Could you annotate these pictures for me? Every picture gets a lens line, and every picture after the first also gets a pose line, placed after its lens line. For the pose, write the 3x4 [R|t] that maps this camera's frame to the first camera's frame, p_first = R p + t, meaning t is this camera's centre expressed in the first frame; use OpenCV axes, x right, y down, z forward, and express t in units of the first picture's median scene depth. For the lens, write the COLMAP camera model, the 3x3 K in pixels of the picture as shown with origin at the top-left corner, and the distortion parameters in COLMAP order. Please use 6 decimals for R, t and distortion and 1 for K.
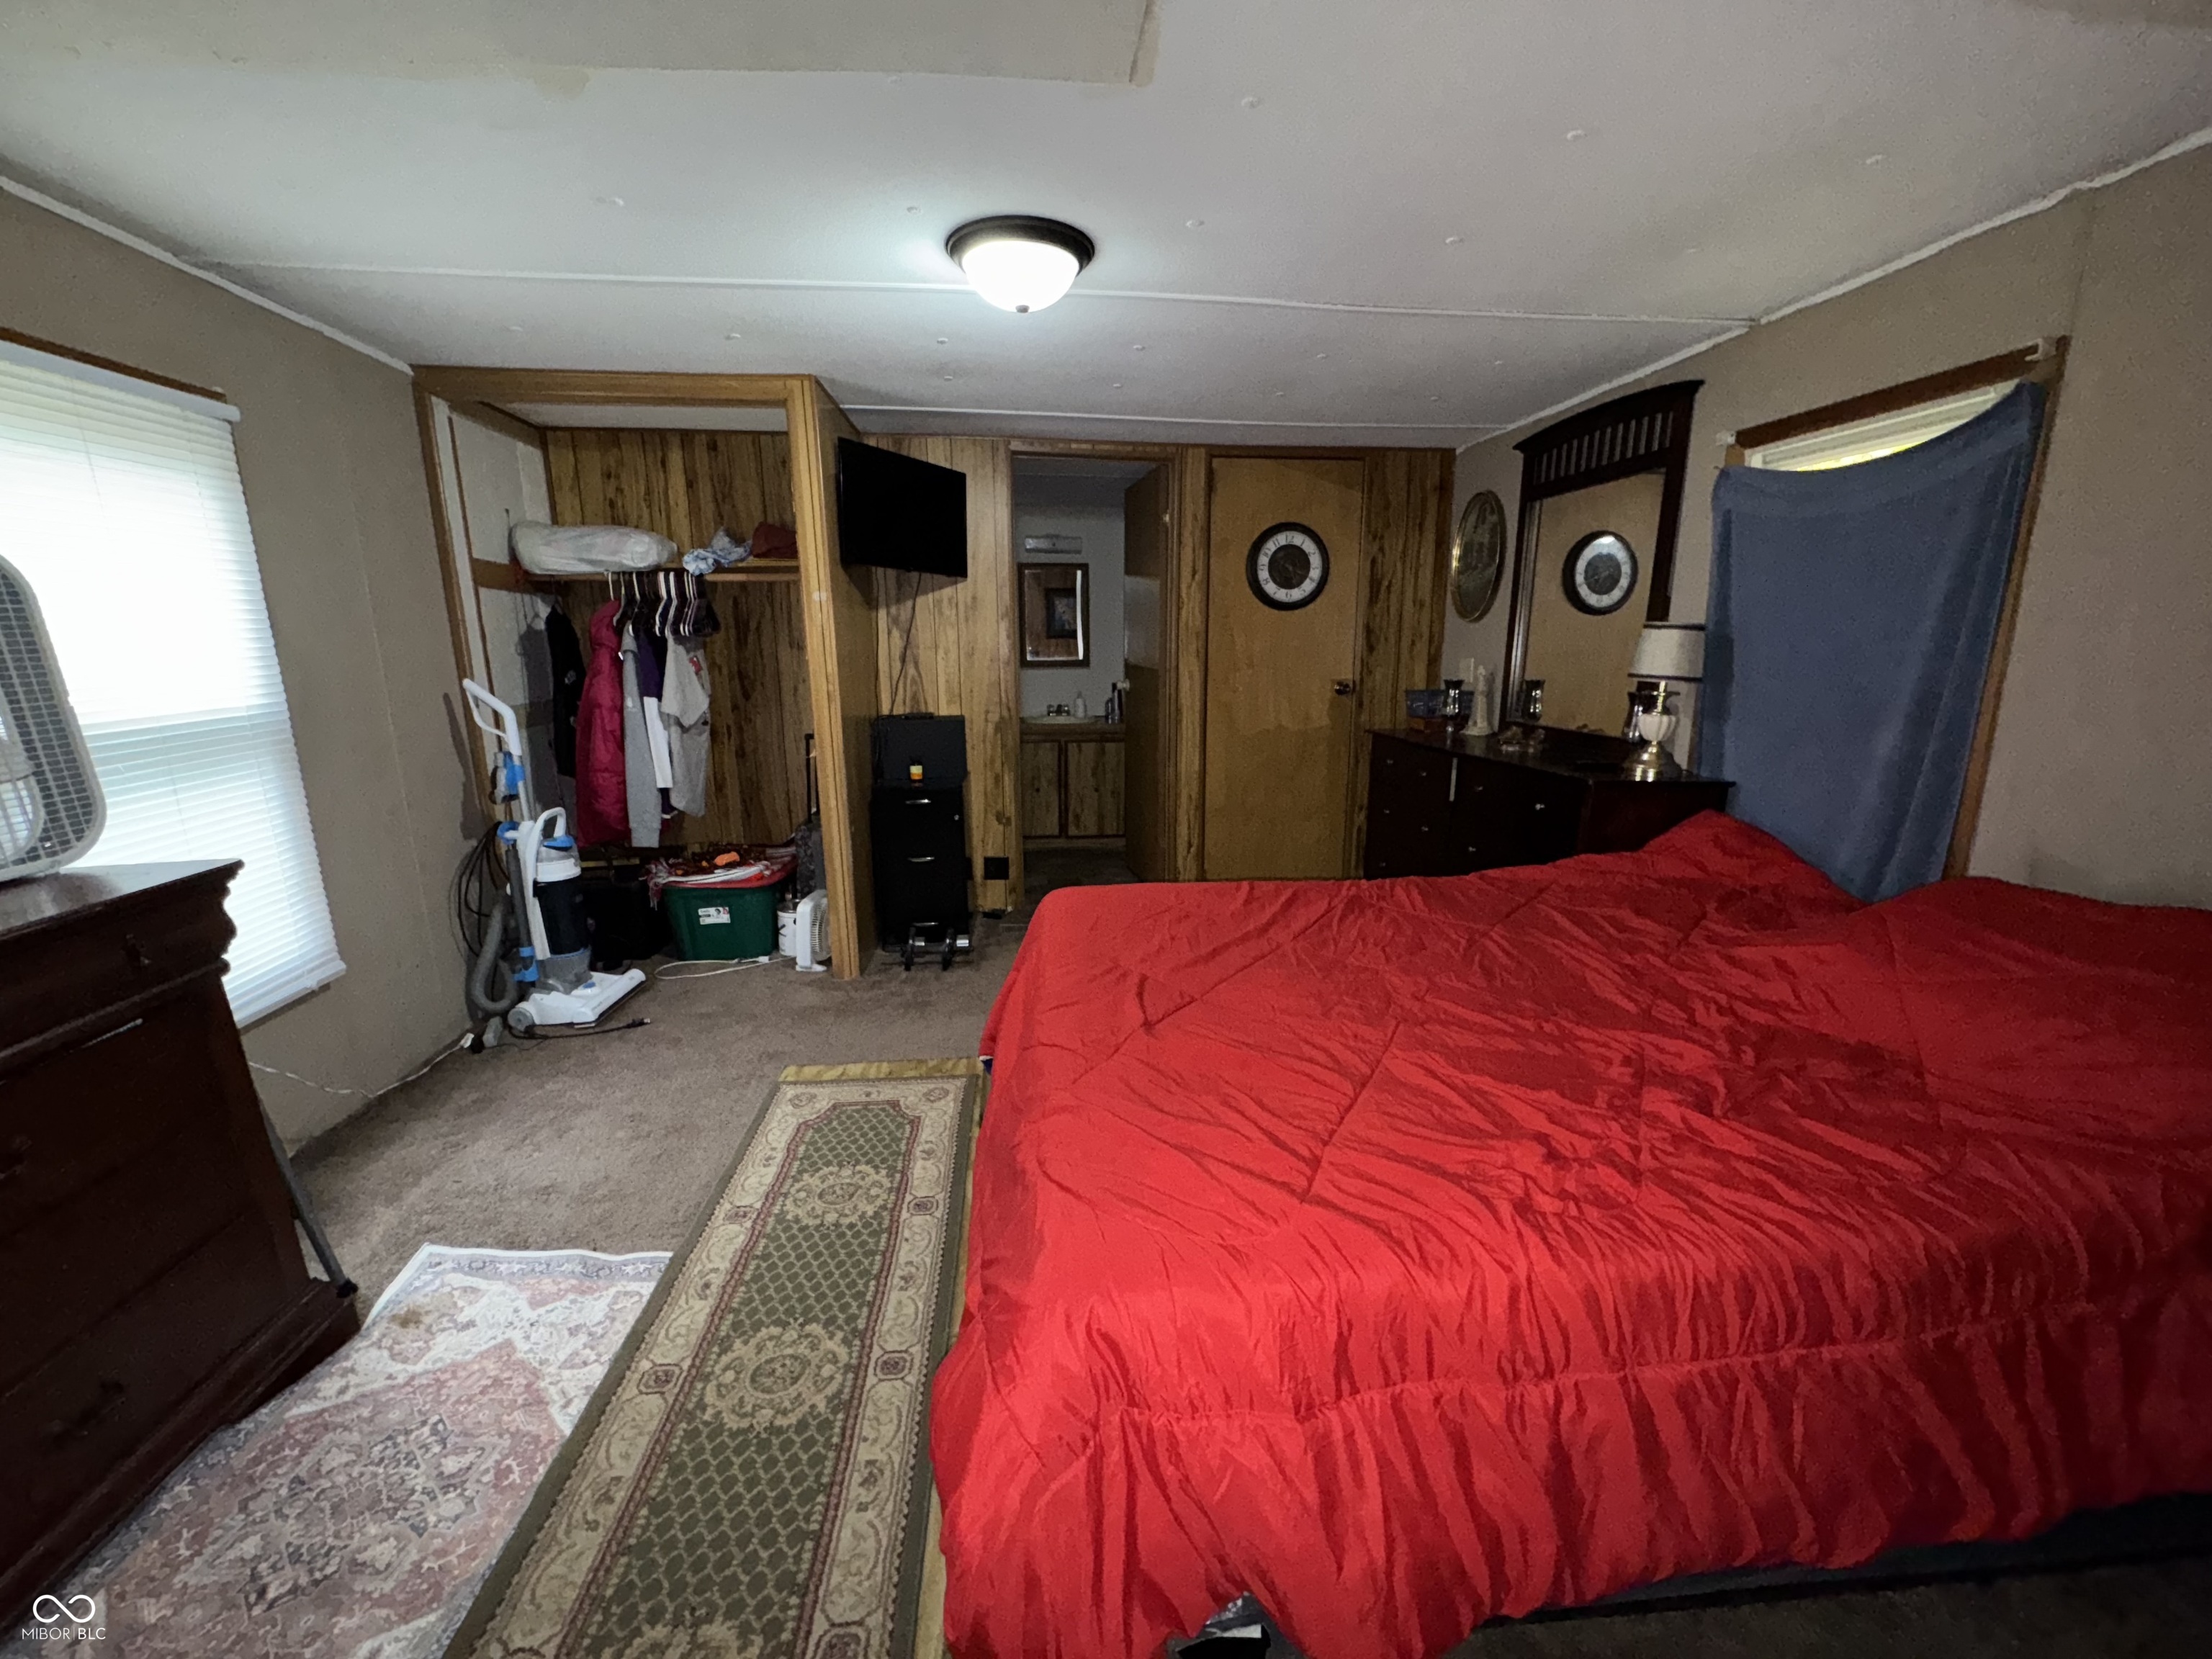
lens RADIAL K [[879.3, 0, 1107.1], [0, 879.3, 825.4], [0, 0, 1]] dist [-0.003501, -0.000513]
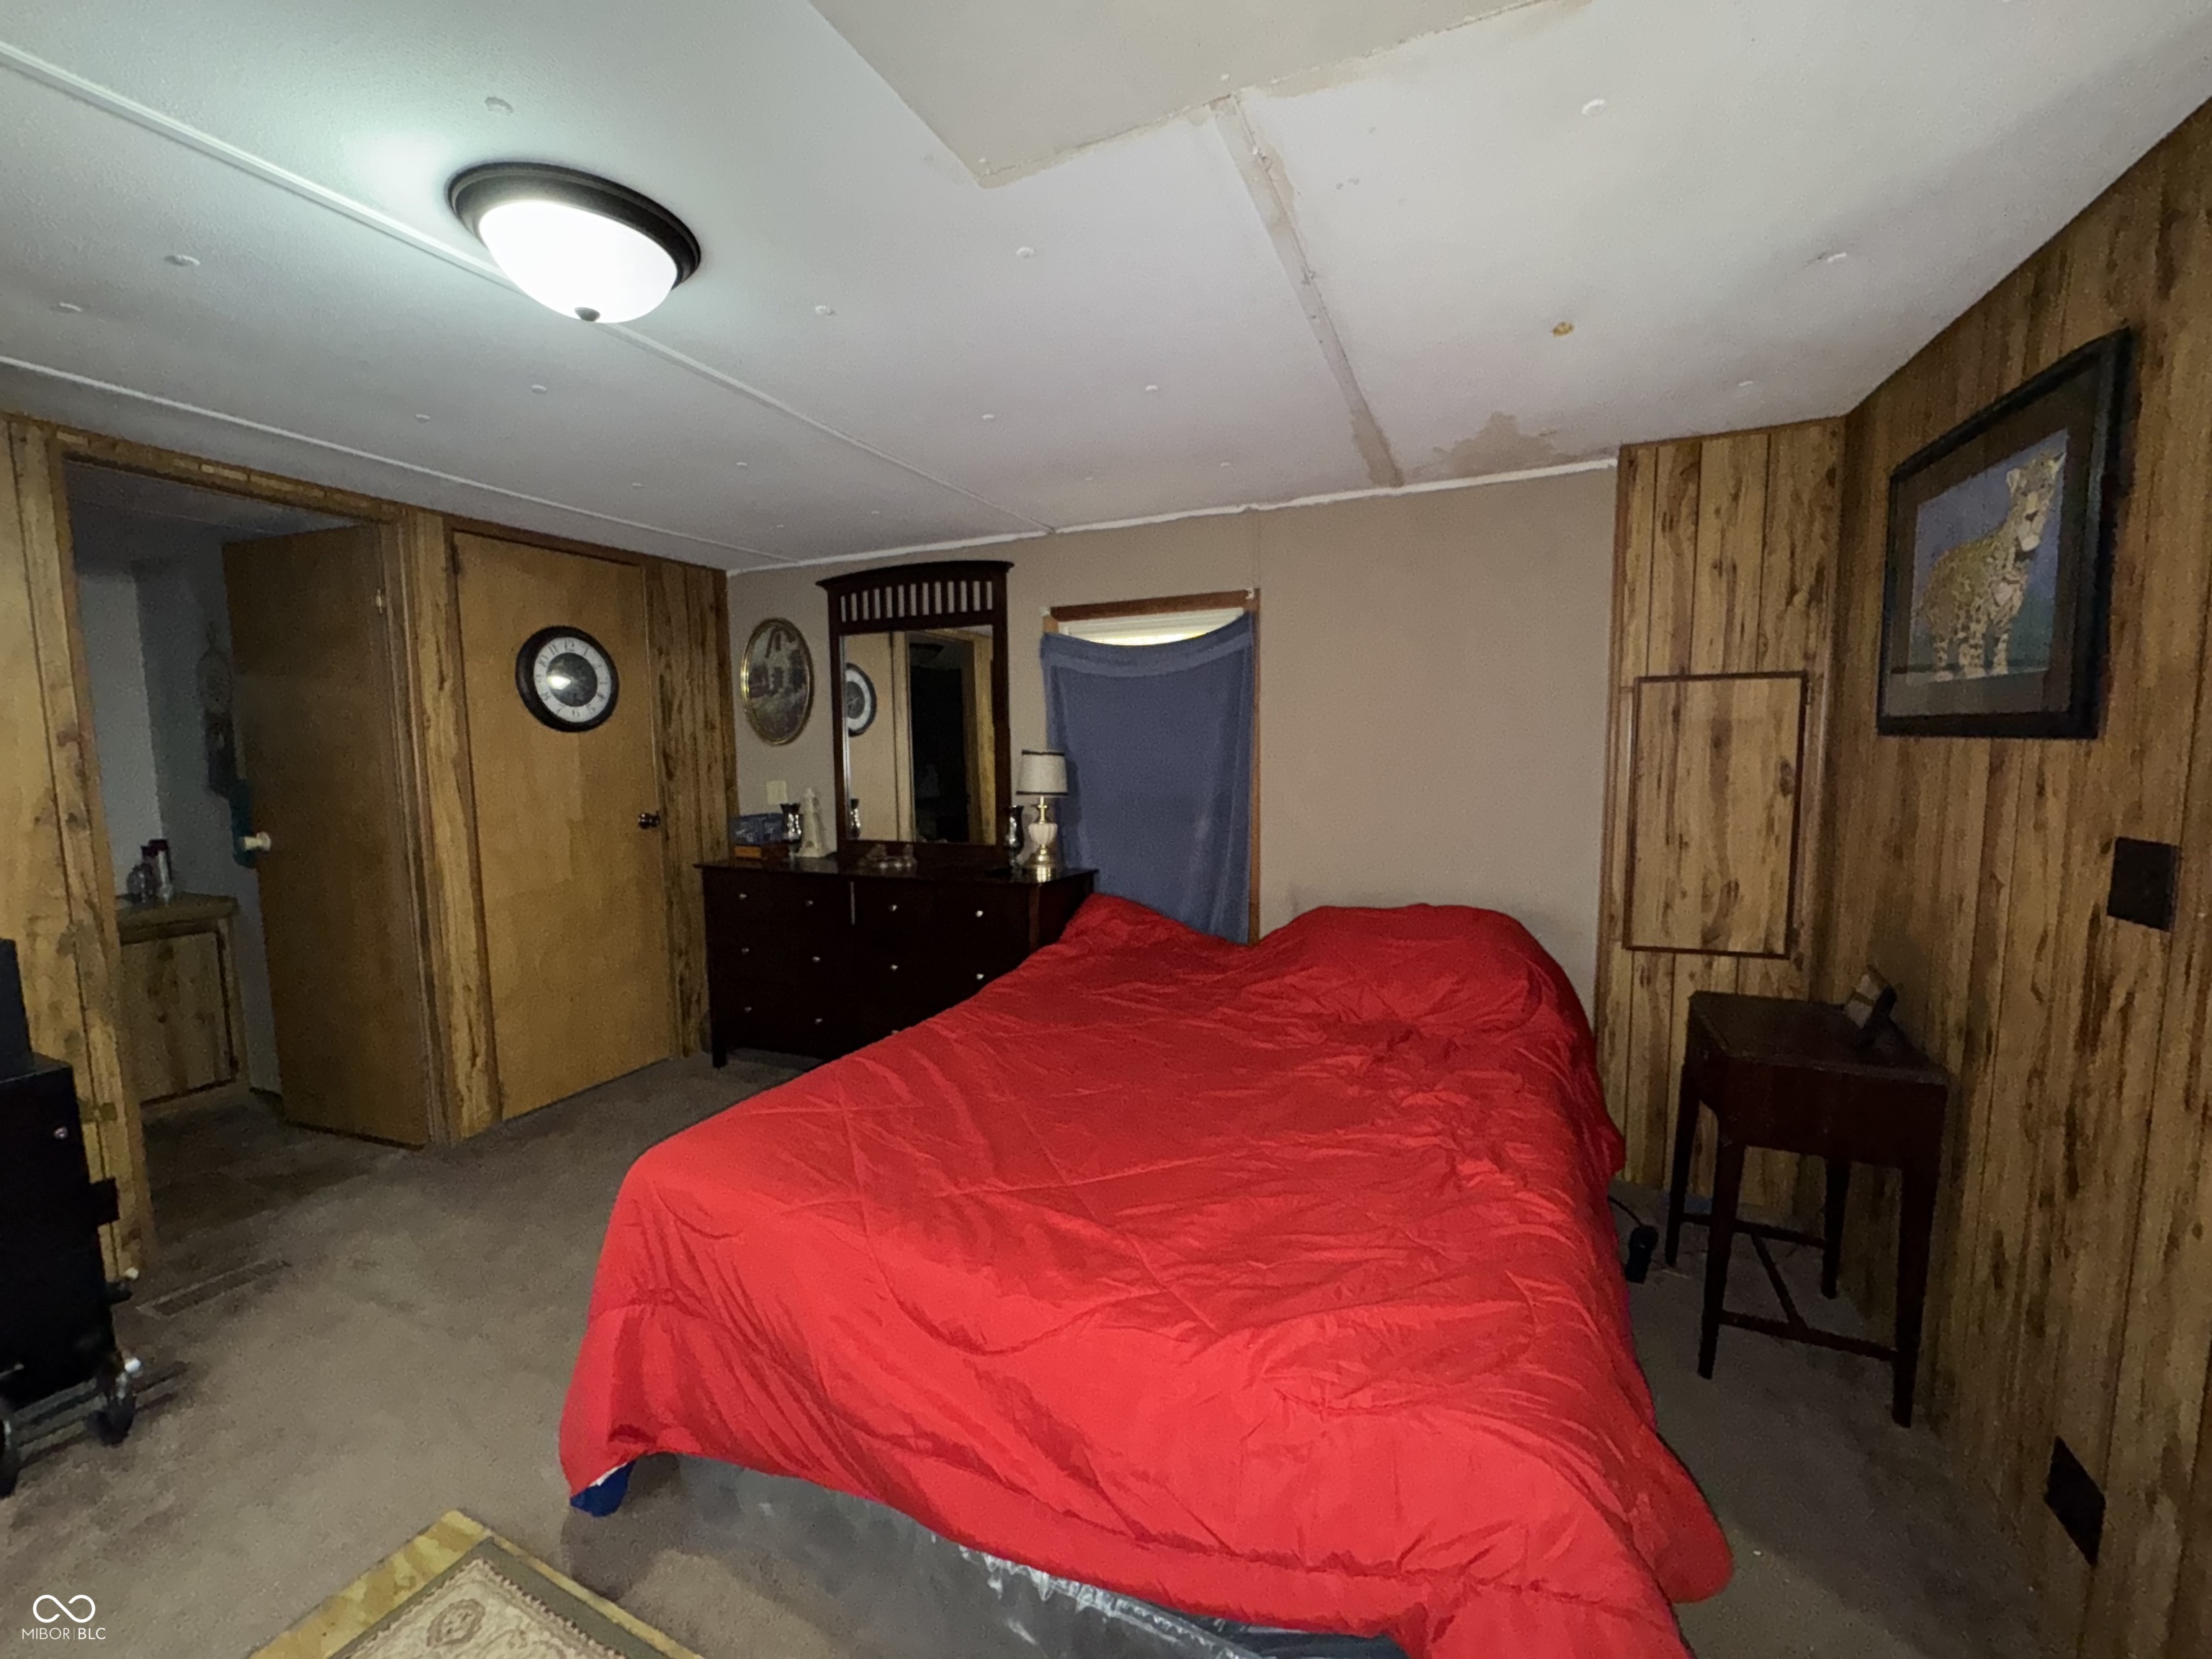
lens RADIAL K [[879.3, 0, 1102.7], [0, 879.3, 828.3], [0, 0, 1]] dist [-0.003501, -0.000513]
pose [[0.514604, -0.086376, 0.853066, -0.381828], [0.186193, 0.982429, -0.012845, -0.088292], [-0.836968, 0.165445, 0.521644, 0.290191]]
